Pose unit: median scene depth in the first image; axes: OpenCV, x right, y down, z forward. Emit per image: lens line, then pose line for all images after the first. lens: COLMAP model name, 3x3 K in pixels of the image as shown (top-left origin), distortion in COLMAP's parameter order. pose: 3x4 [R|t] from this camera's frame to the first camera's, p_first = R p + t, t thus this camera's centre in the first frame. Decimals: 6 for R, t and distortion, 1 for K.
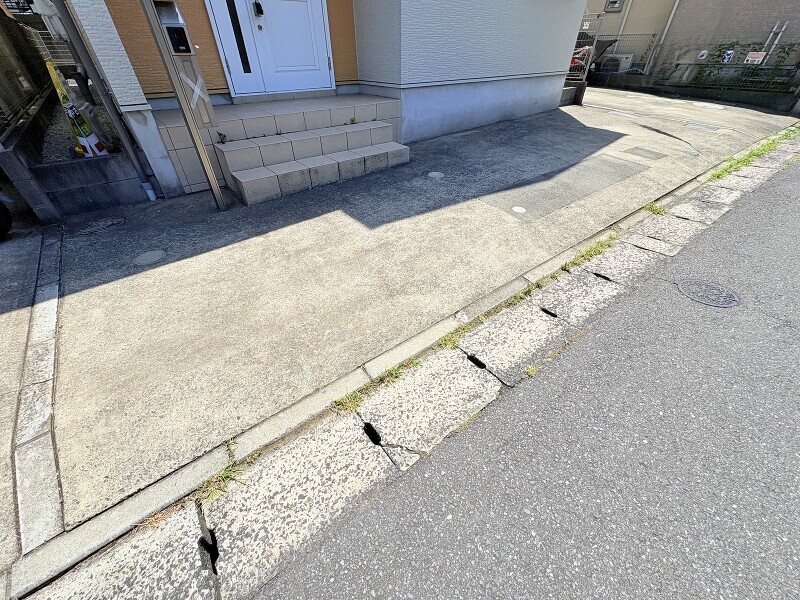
lens RADIAL K [[319.8, 0, 401.3], [0, 319.8, 300.6], [0, 0, 1]] dist [-0.000838, 0.001044]
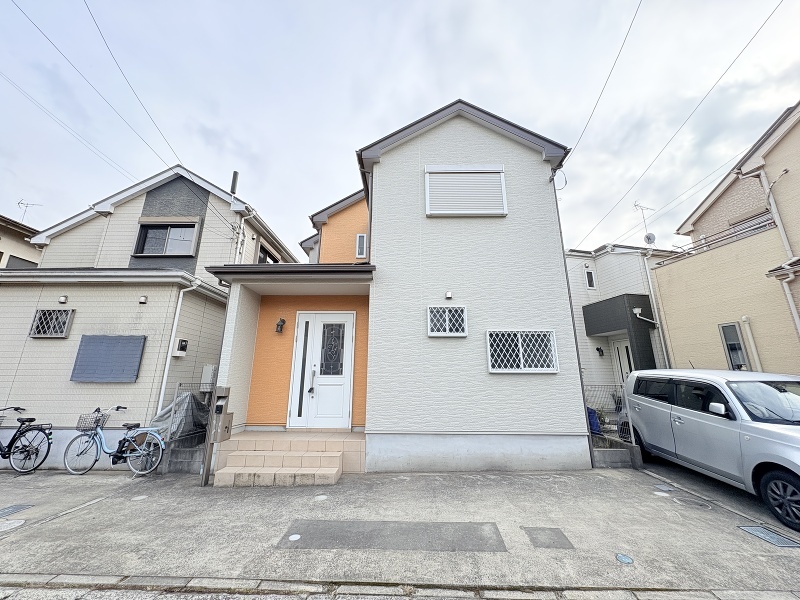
lens RADIAL K [[319.8, 0, 399.6], [0, 319.8, 295.5], [0, 0, 1]] dist [-0.000838, 0.001044]
pose [[0.758779, -0.164357, -0.630271, 1.550909], [-0.408908, 0.632998, -0.657349, -0.223787], [0.507000, 0.756505, 0.413099, -0.002059]]
